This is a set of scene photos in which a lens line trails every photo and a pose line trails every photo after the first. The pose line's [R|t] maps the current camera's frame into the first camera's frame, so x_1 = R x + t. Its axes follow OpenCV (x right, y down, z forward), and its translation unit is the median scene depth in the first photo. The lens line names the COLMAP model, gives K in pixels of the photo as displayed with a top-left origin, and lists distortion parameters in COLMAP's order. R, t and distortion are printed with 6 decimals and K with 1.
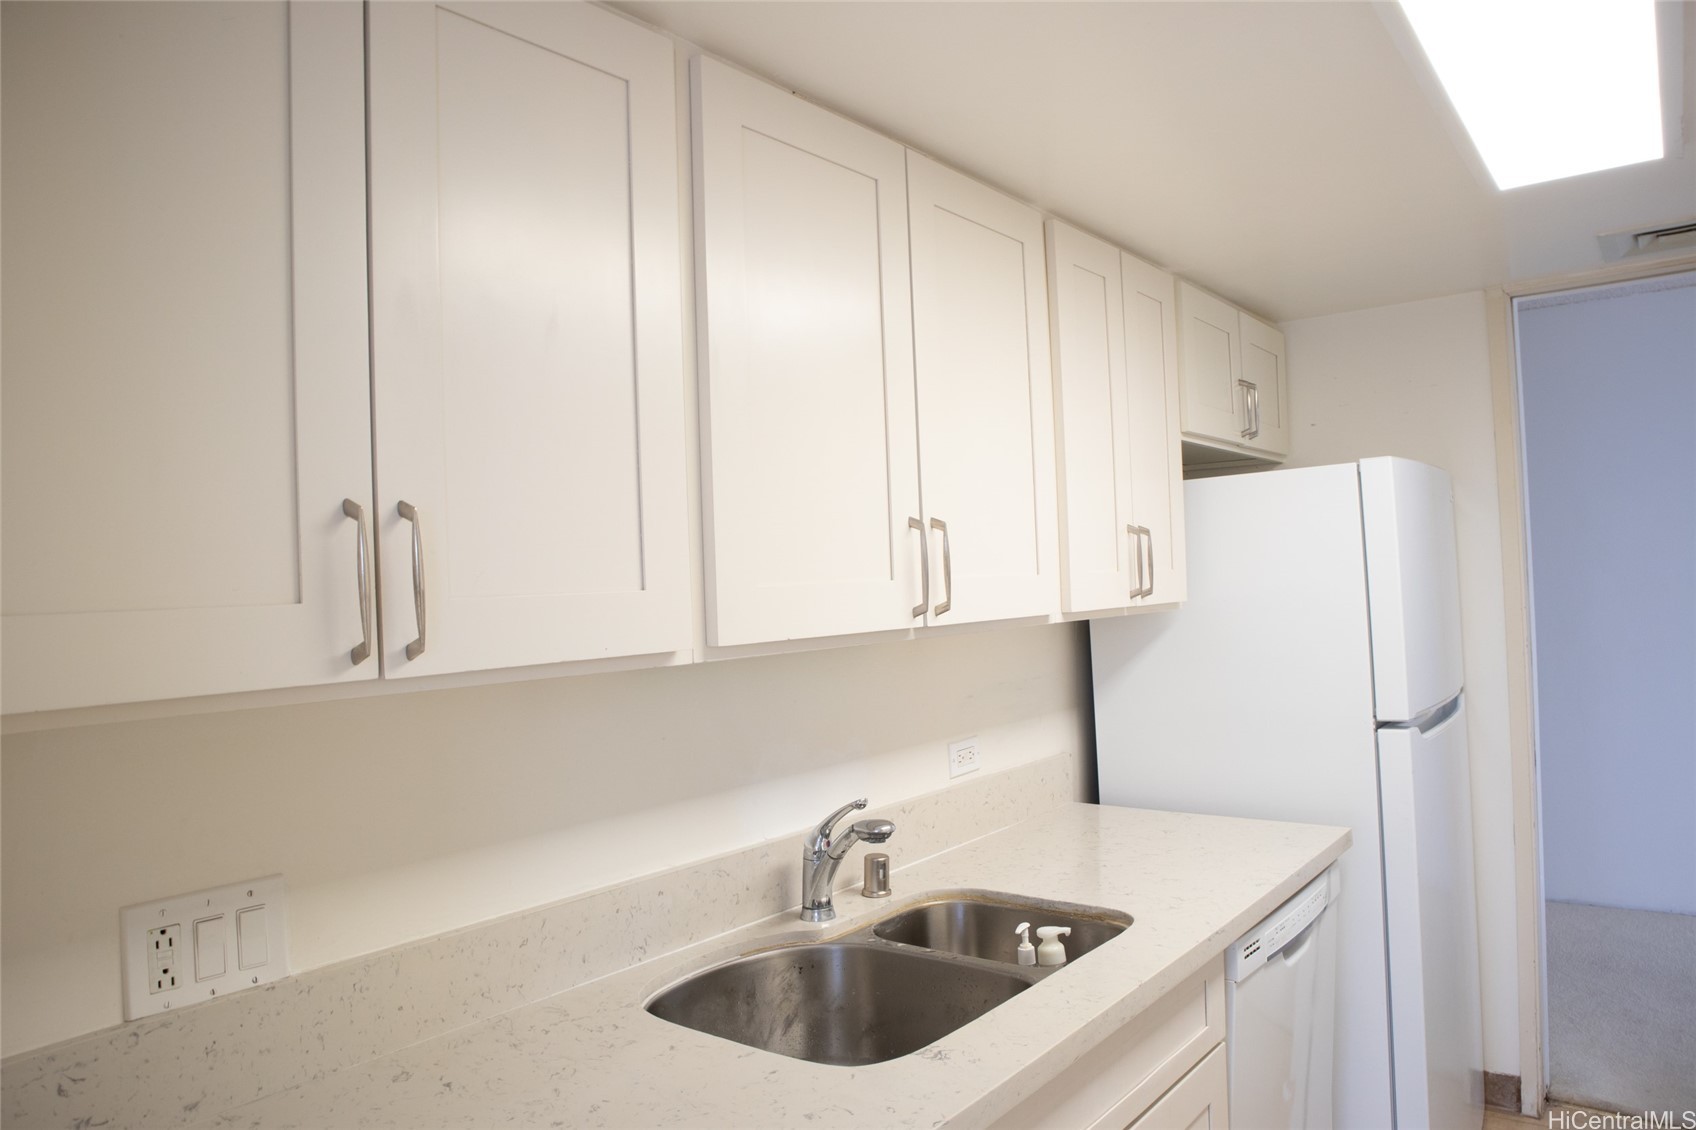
lens RADIAL K [[1180.1, 0, 849.8], [0, 1180.1, 569.9], [0, 0, 1]] dist [-0.110670, 0.056319]
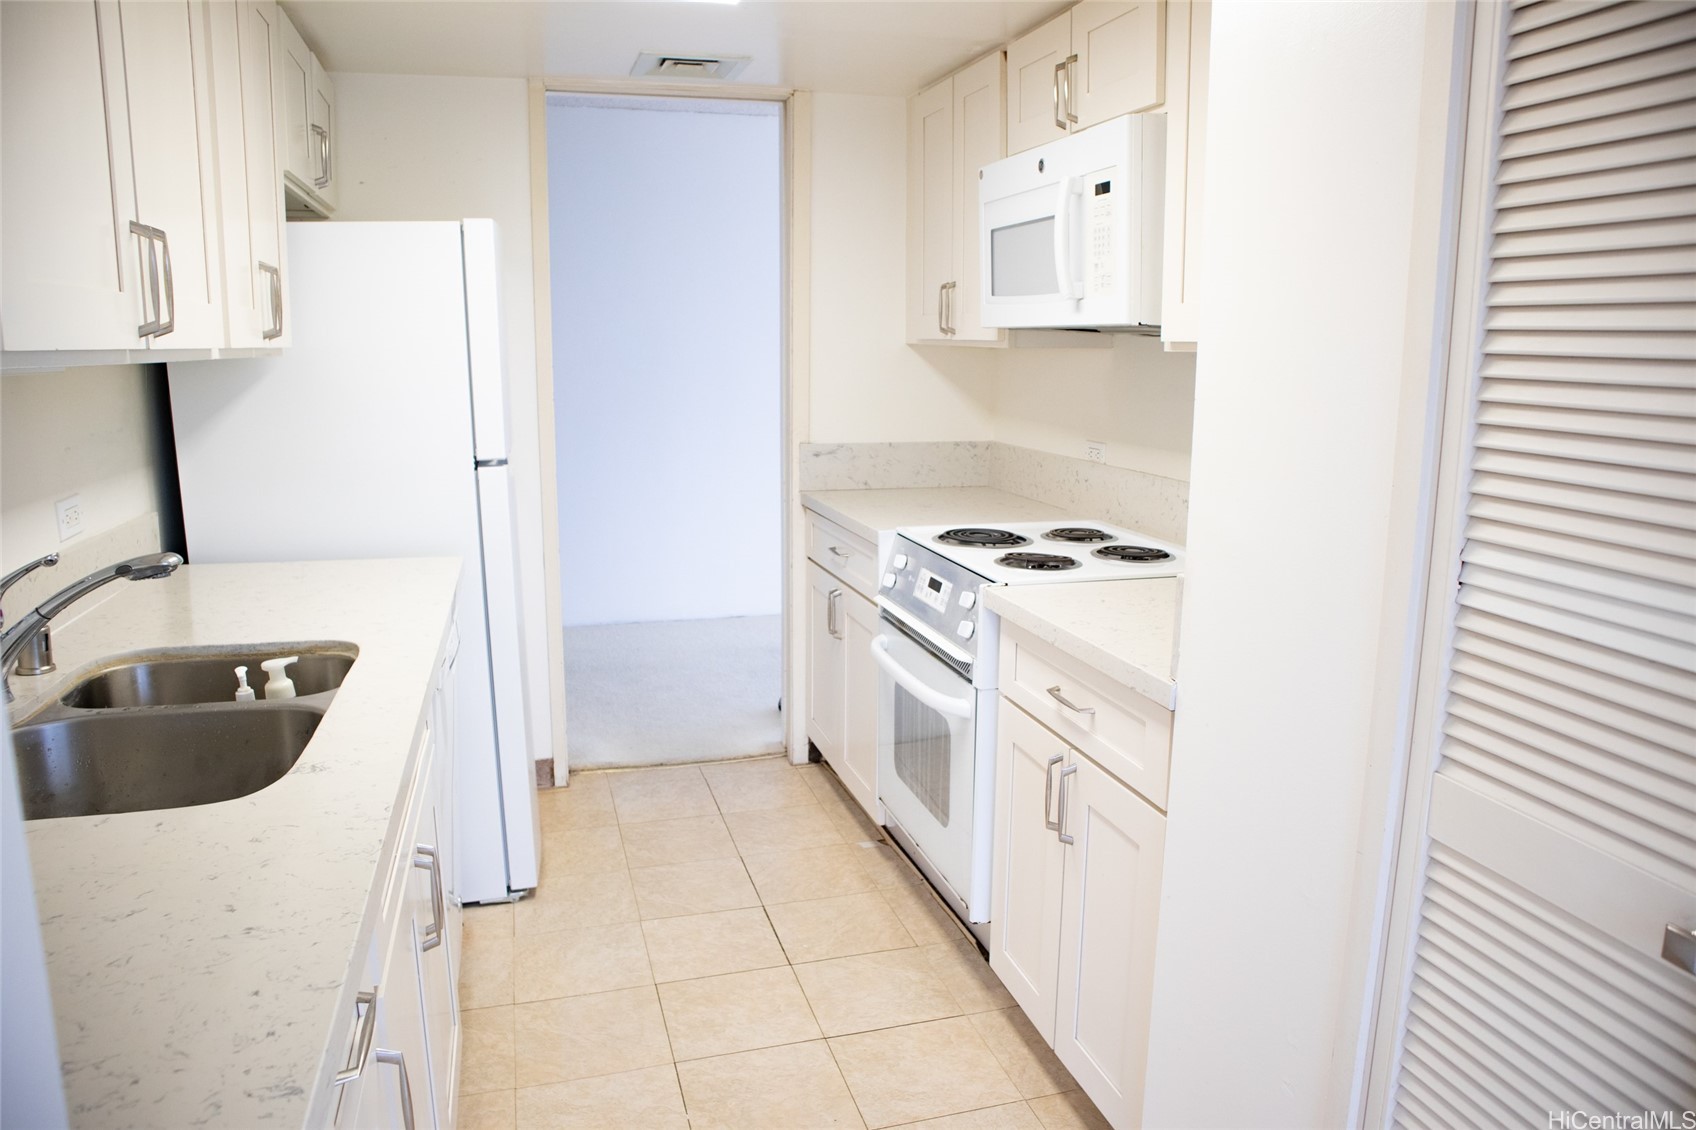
lens RADIAL K [[1180.1, 0, 849.8], [0, 1180.1, 569.9], [0, 0, 1]] dist [-0.110670, 0.056319]
pose [[0.597789, -0.105711, 0.794653, -0.233368], [-0.040680, 0.985990, 0.161767, 0.038092], [-0.800621, -0.129029, 0.585114, 0.037151]]
